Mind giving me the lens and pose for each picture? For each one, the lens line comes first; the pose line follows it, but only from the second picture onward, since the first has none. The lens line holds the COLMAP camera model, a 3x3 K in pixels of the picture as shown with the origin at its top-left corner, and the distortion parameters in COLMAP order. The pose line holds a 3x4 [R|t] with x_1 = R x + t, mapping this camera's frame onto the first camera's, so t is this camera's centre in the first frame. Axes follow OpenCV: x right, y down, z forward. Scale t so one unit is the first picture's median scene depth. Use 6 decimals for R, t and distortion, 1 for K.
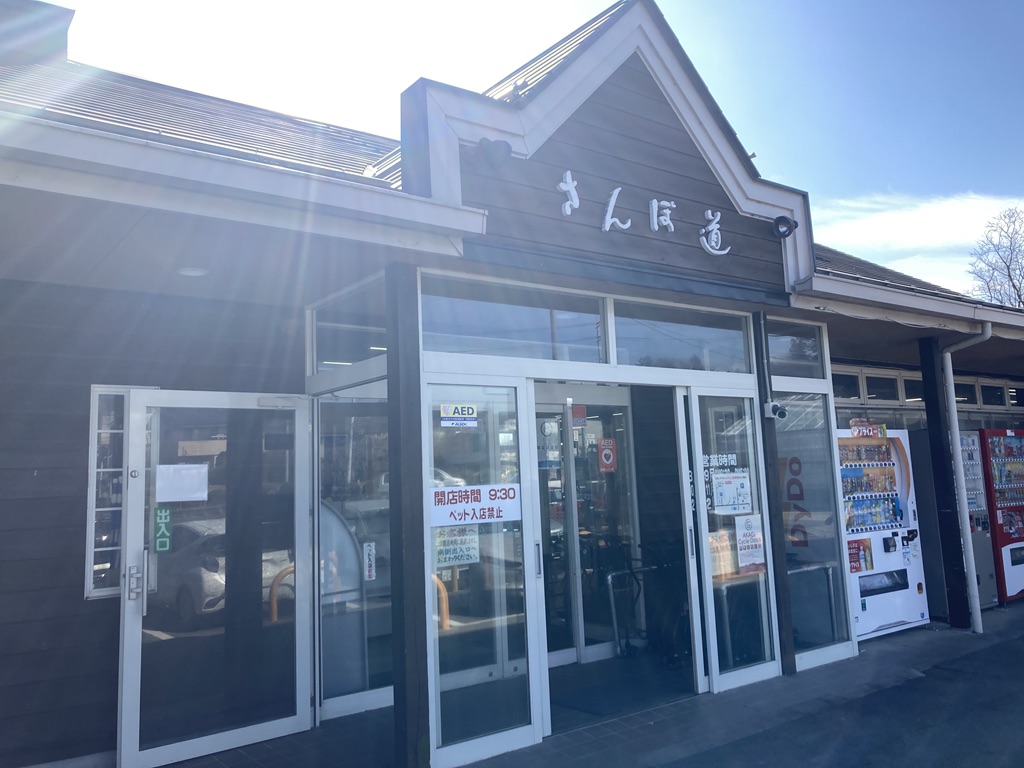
lens RADIAL K [[802.6, 0, 508.4], [0, 802.6, 371.9], [0, 0, 1]] dist [0.003277, -0.006655]
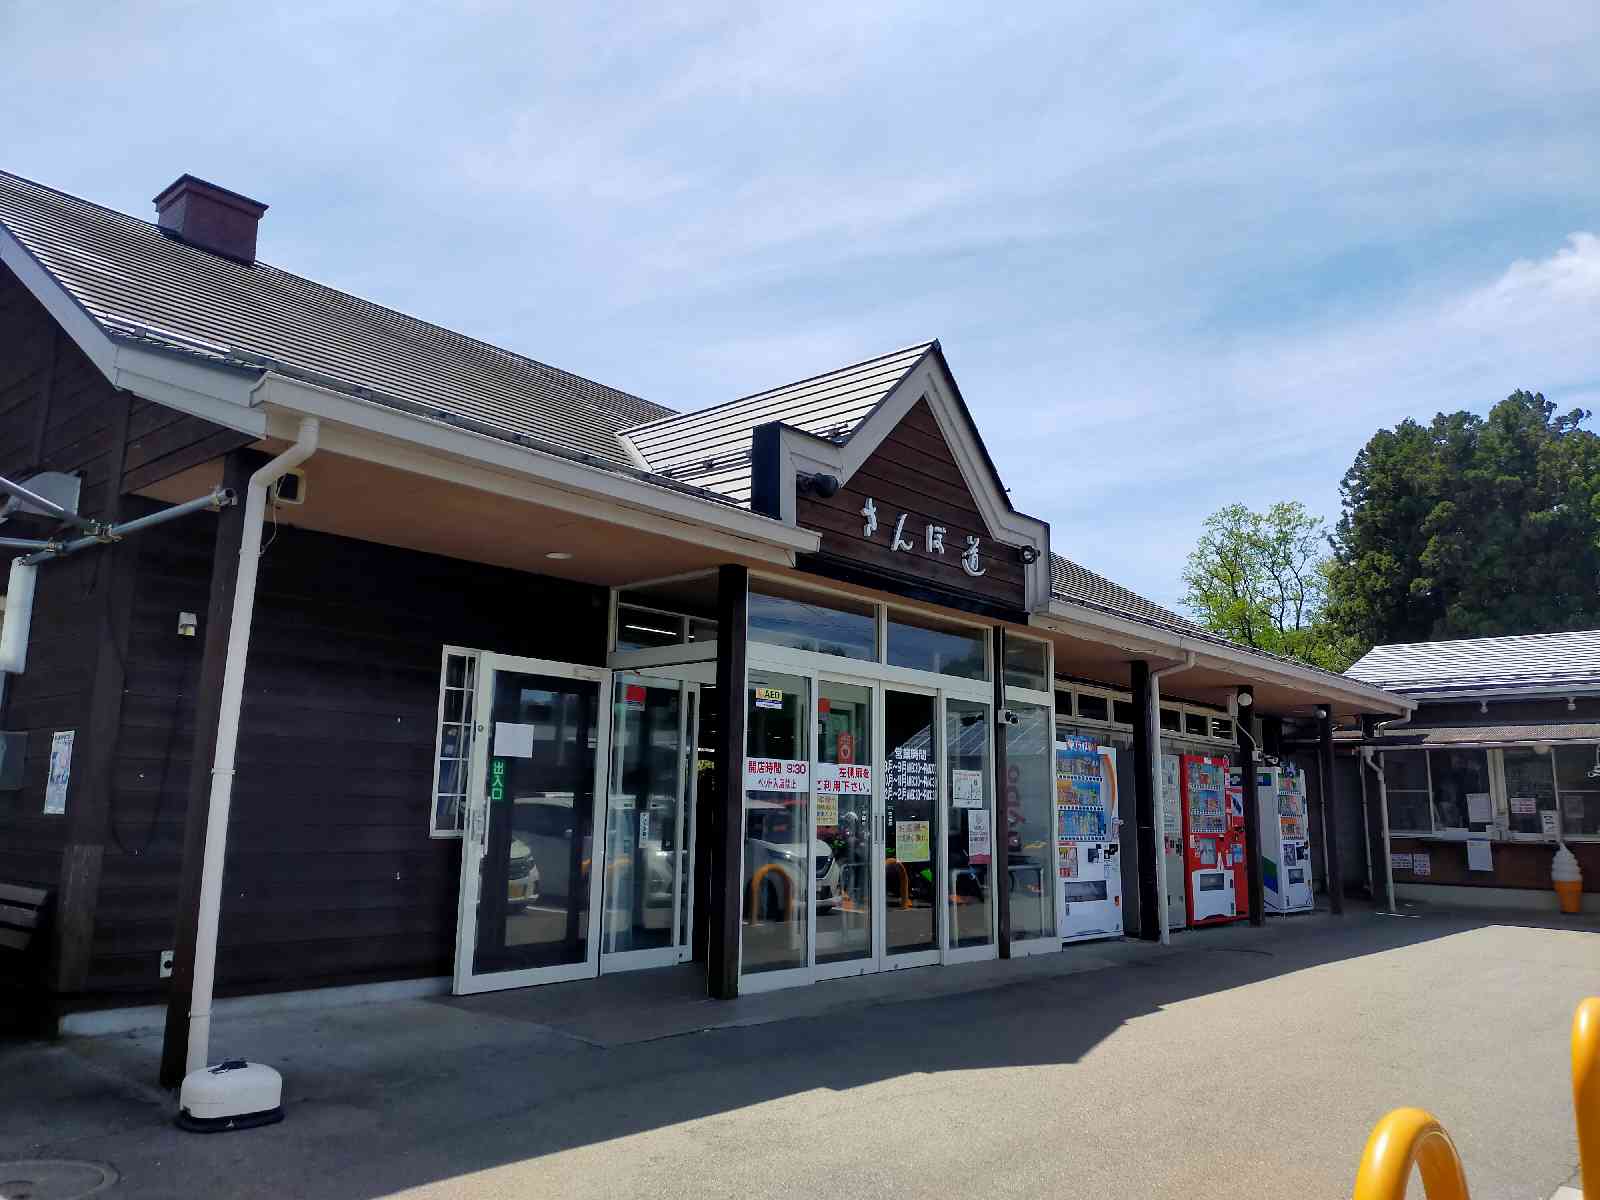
lens RADIAL K [[1197.5, 0, 800.0], [0, 1197.5, 600.0], [0, 0, 1]] dist [0.068470, -0.161886]
pose [[0.974145, 0.093403, 0.205711, -0.308959], [-0.082936, 0.994810, -0.058948, 0.008862], [-0.210149, 0.040363, 0.976836, -0.573236]]
